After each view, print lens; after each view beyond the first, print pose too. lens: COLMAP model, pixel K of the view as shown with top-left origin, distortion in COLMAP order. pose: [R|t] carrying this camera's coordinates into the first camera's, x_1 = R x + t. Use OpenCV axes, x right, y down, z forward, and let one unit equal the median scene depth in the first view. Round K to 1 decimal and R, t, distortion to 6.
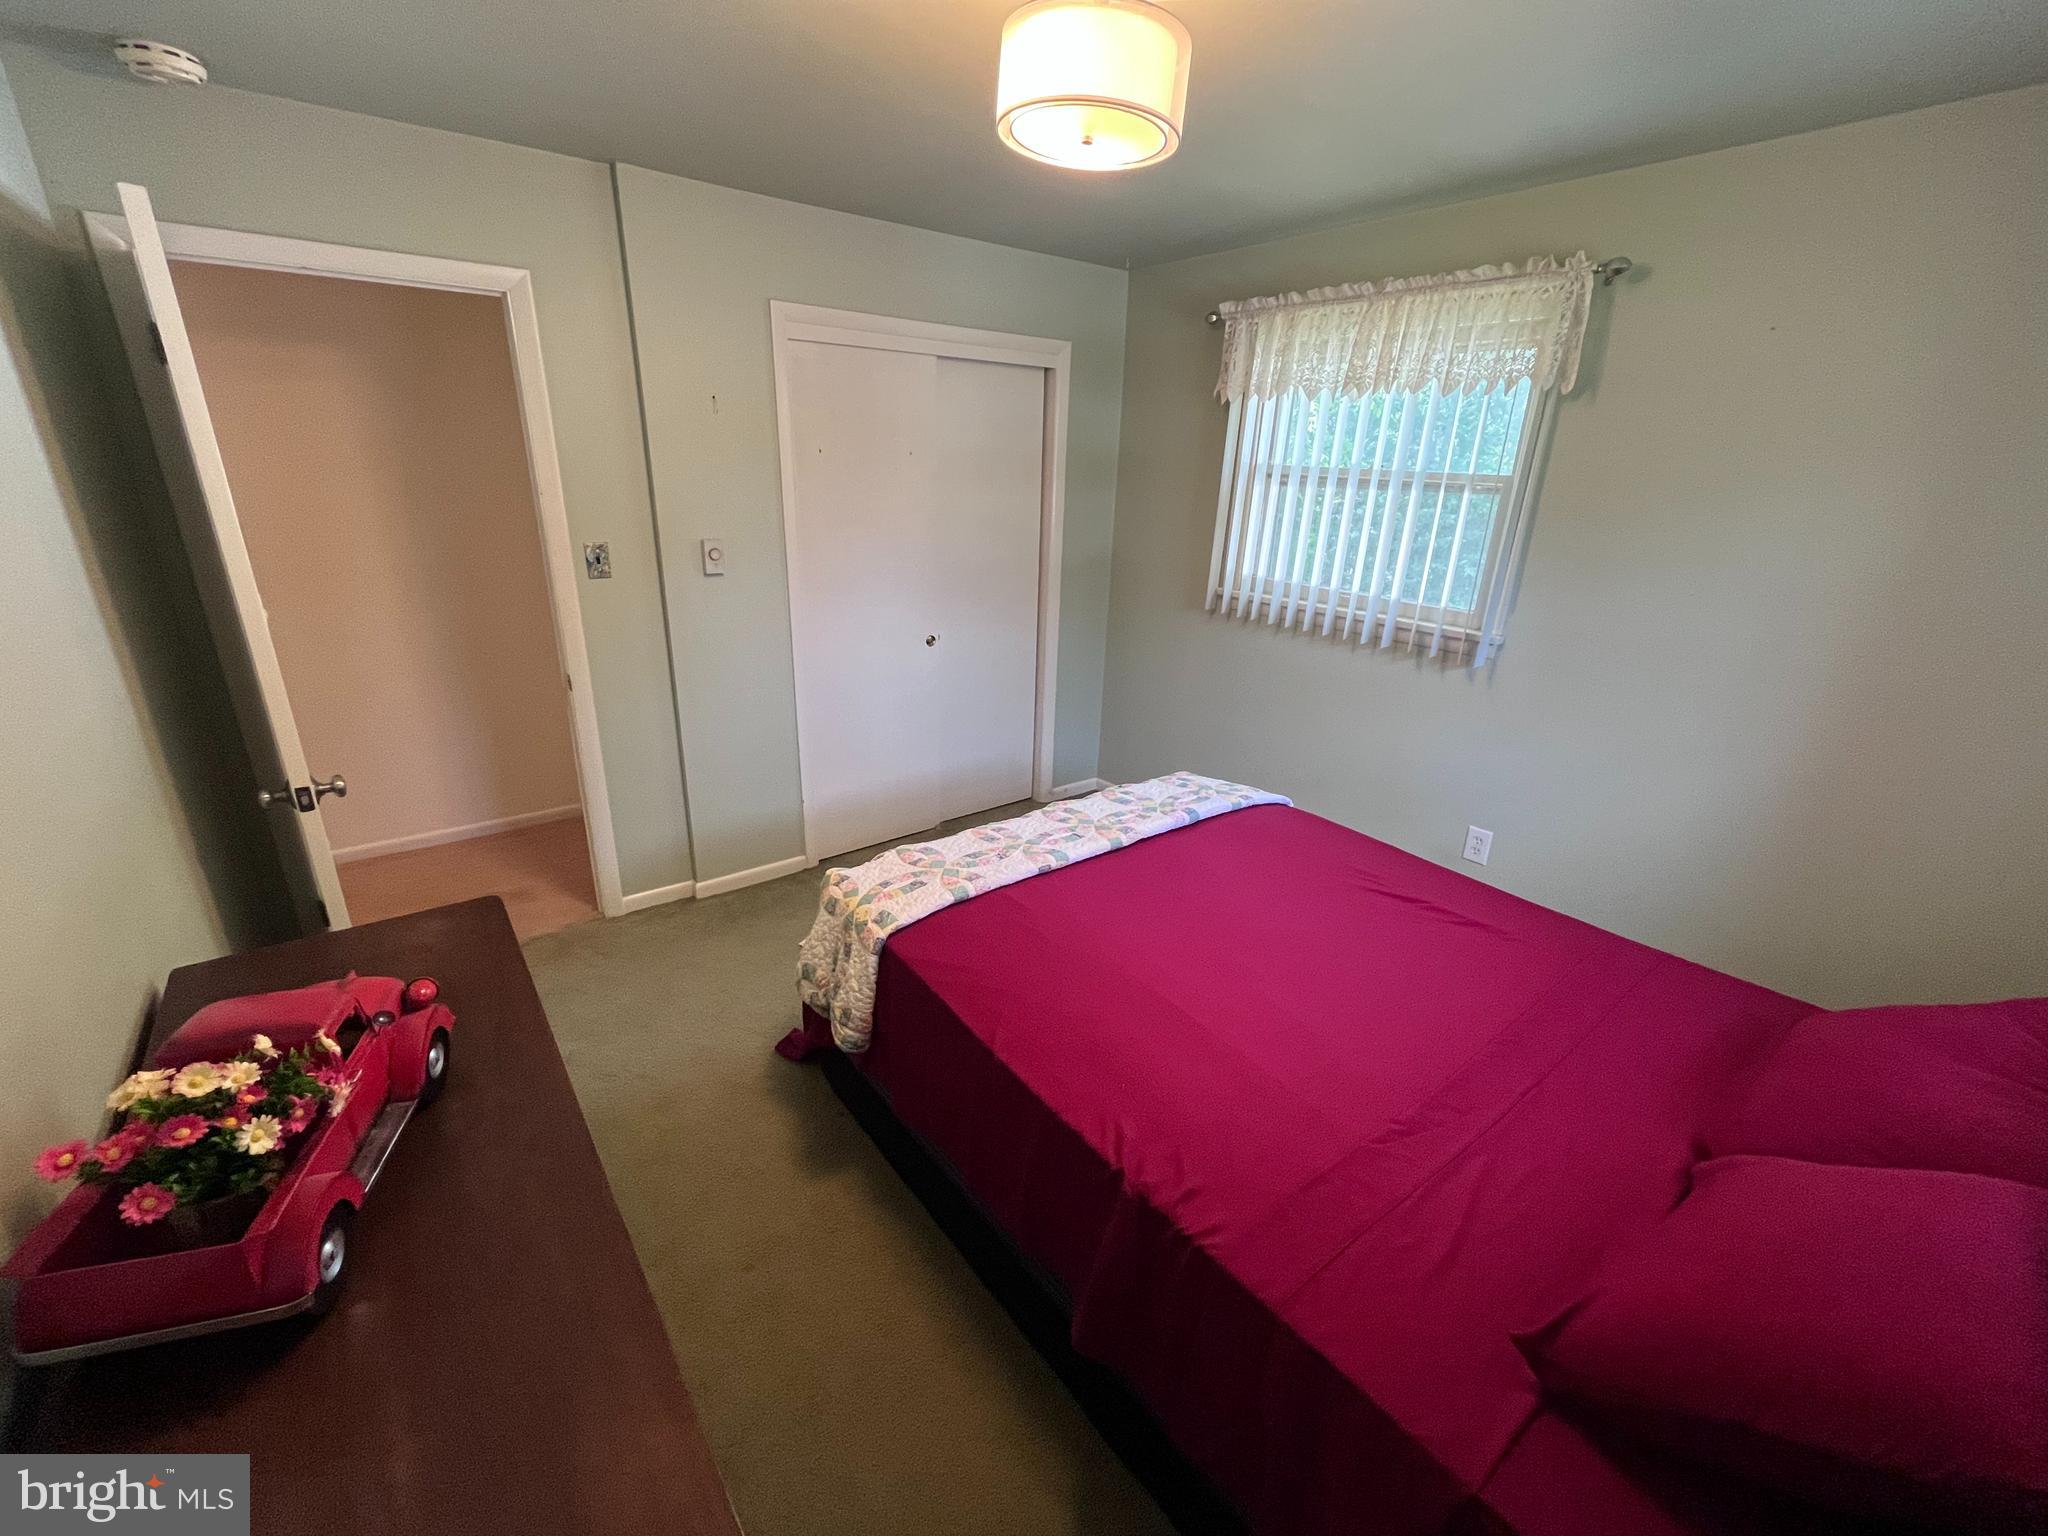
lens RADIAL K [[831.6, 0, 1020.4], [0, 831.6, 768.5], [0, 0, 1]] dist [-0.002865, 0.000000]
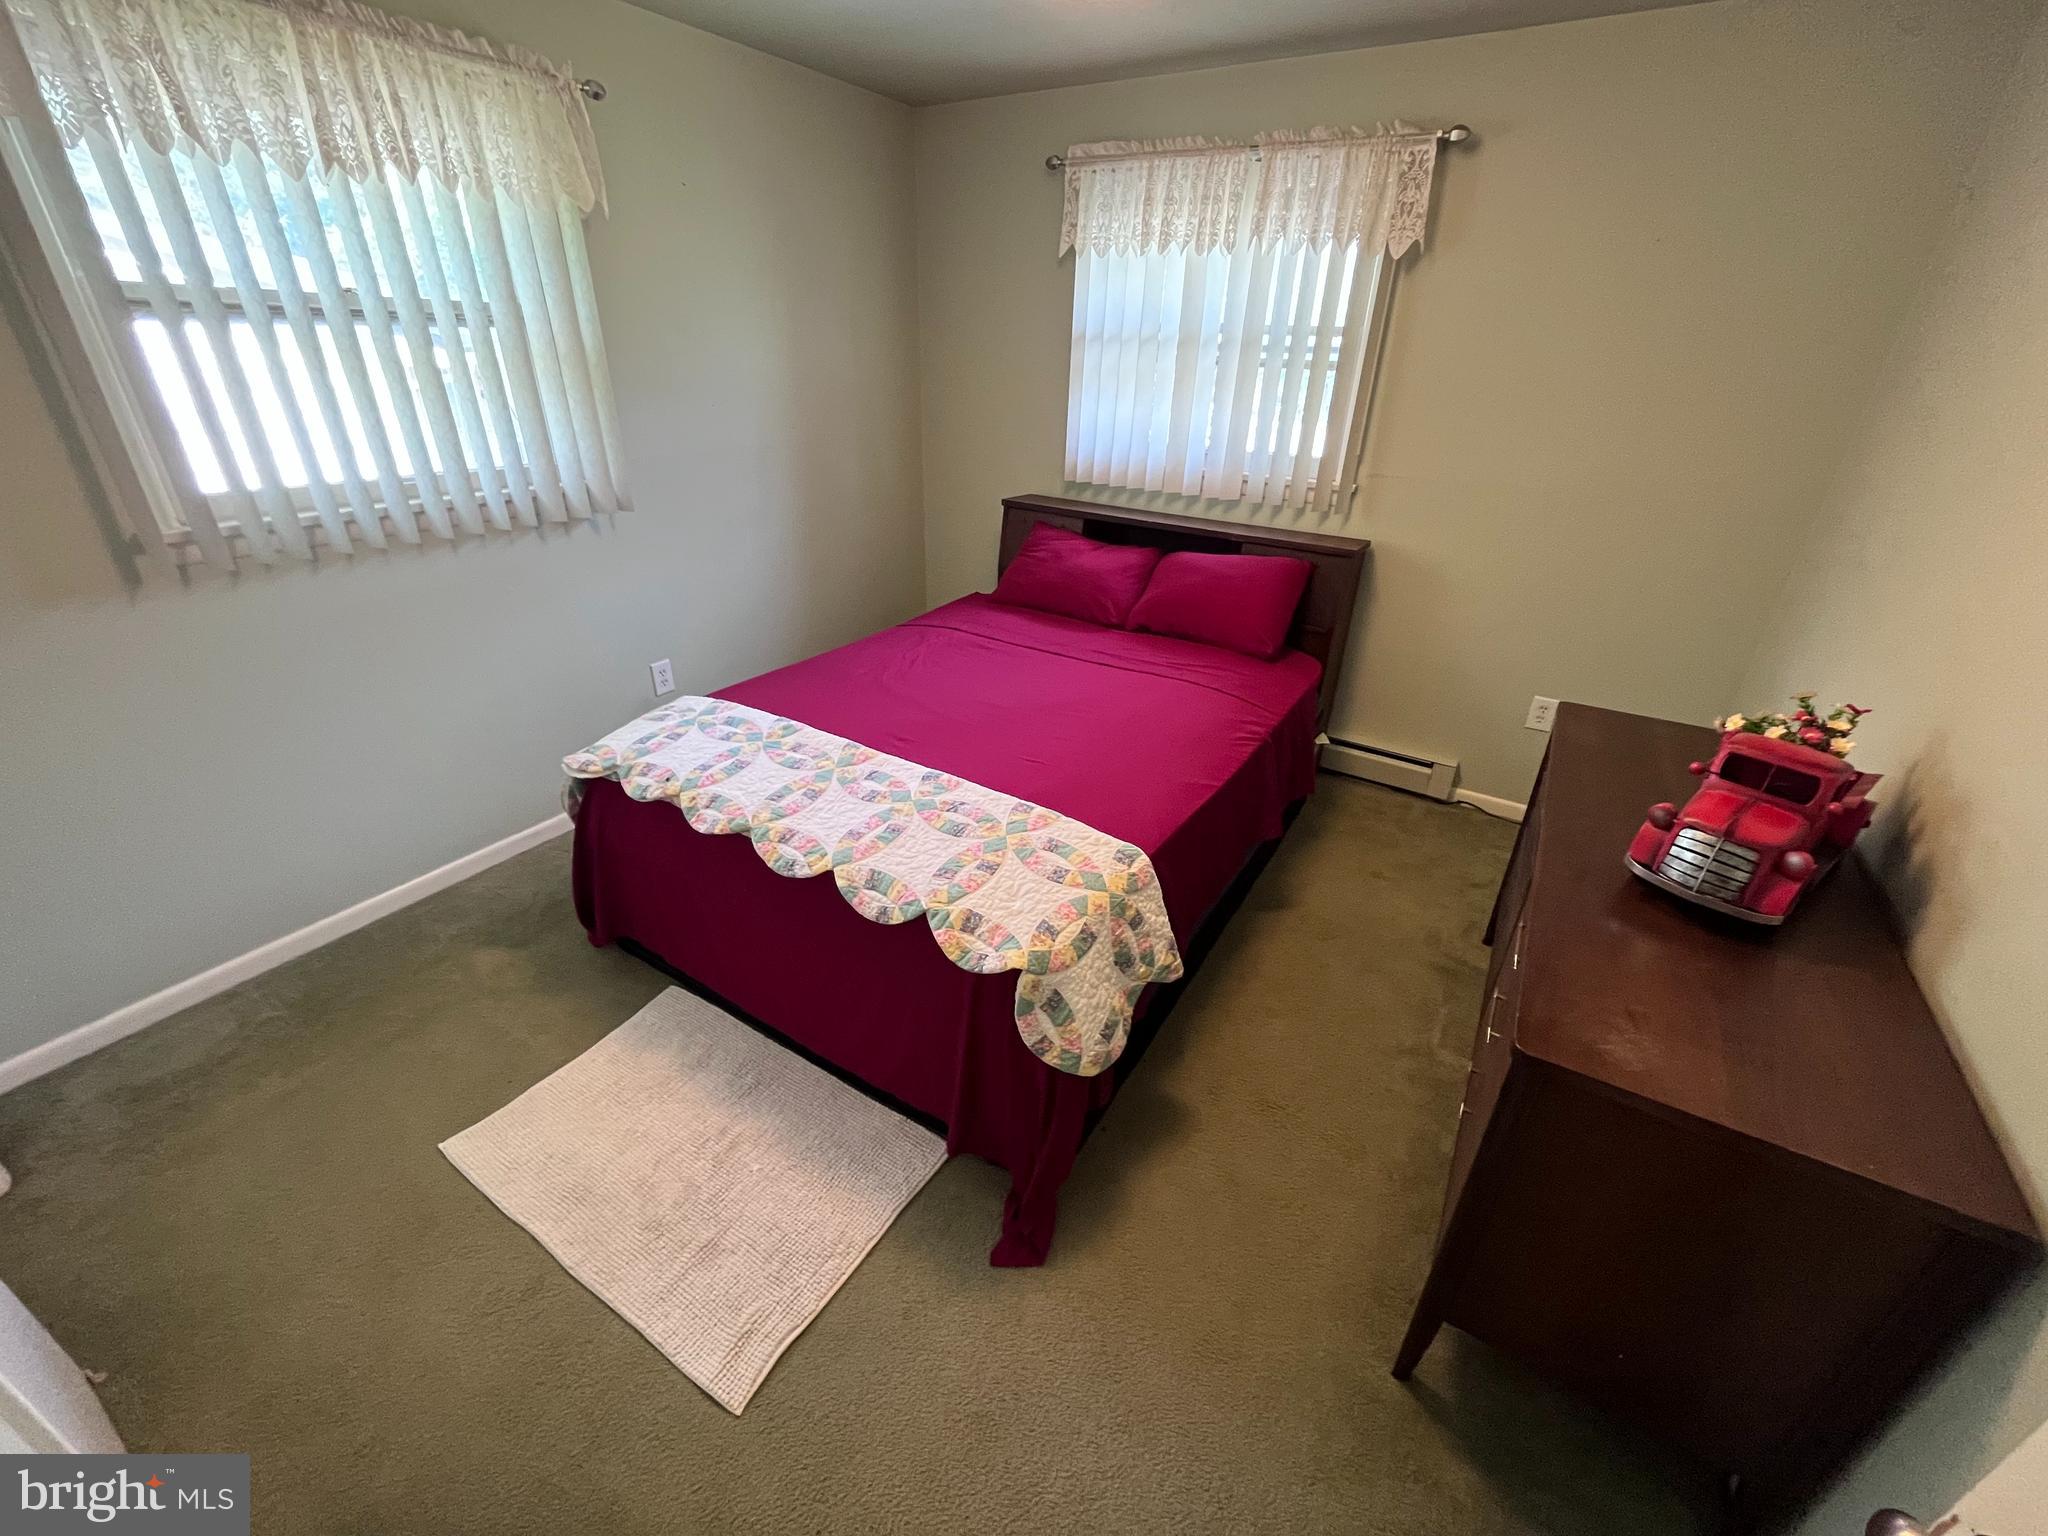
lens RADIAL K [[831.6, 0, 1020.4], [0, 831.6, 768.5], [0, 0, 1]] dist [-0.002865, 0.000000]
pose [[-0.336747, -0.466990, 0.817632, -0.587446], [0.295336, 0.772144, 0.562646, -0.310856], [-0.894080, 0.430945, -0.122098, 0.840063]]
